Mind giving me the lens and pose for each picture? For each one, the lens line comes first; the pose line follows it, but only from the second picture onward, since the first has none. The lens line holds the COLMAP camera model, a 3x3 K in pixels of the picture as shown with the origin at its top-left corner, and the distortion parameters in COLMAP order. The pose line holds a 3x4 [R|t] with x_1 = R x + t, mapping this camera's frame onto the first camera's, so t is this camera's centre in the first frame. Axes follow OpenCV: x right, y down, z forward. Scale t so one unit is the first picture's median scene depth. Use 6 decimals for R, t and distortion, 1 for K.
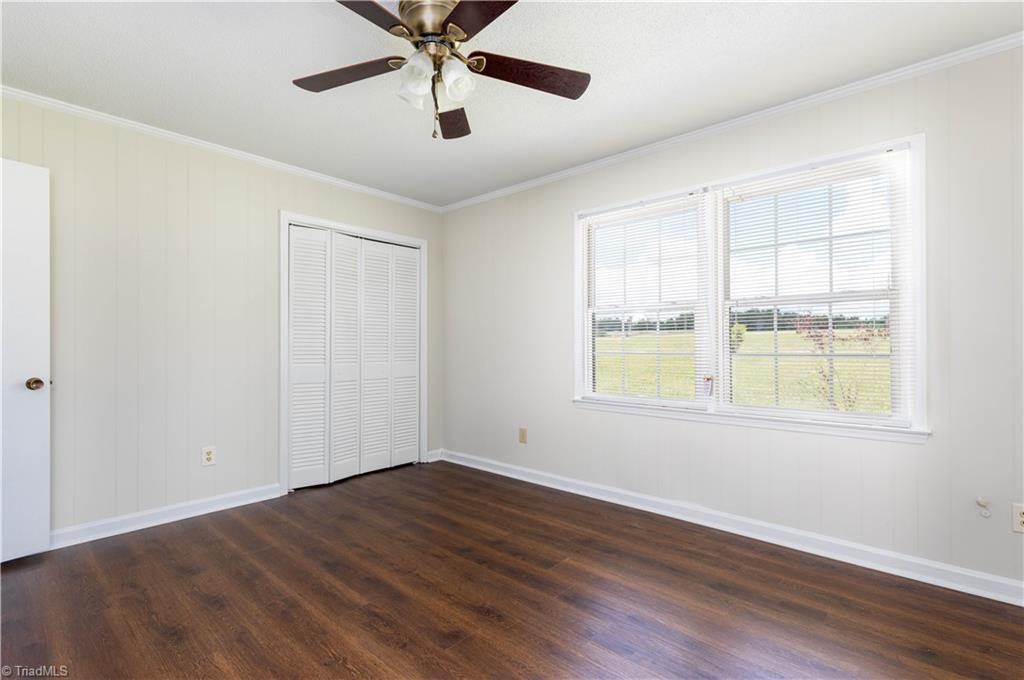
lens RADIAL K [[475.1, 0, 520.6], [0, 475.1, 341.8], [0, 0, 1]] dist [0.001643, 0.000353]
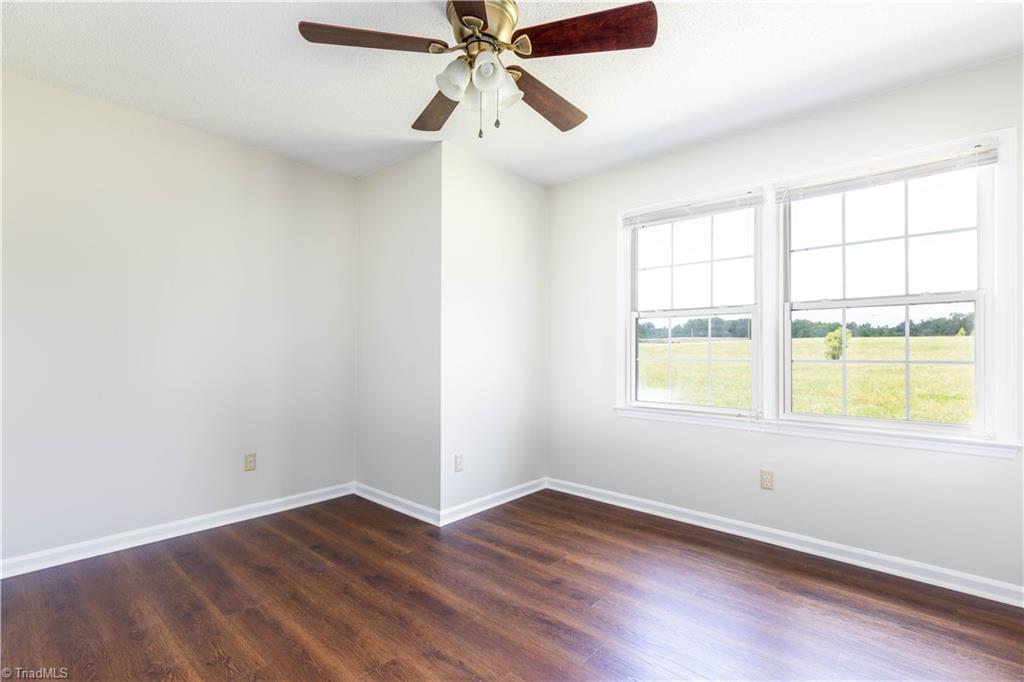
lens RADIAL K [[457.8, 0, 513.6], [0, 457.8, 356.6], [0, 0, 1]] dist [0.023716, -0.000113]
pose [[0.999642, 0.008229, 0.025467, -0.120810], [-0.008813, 0.999699, 0.022905, 0.000575], [-0.025271, -0.023121, 0.999413, 0.067025]]
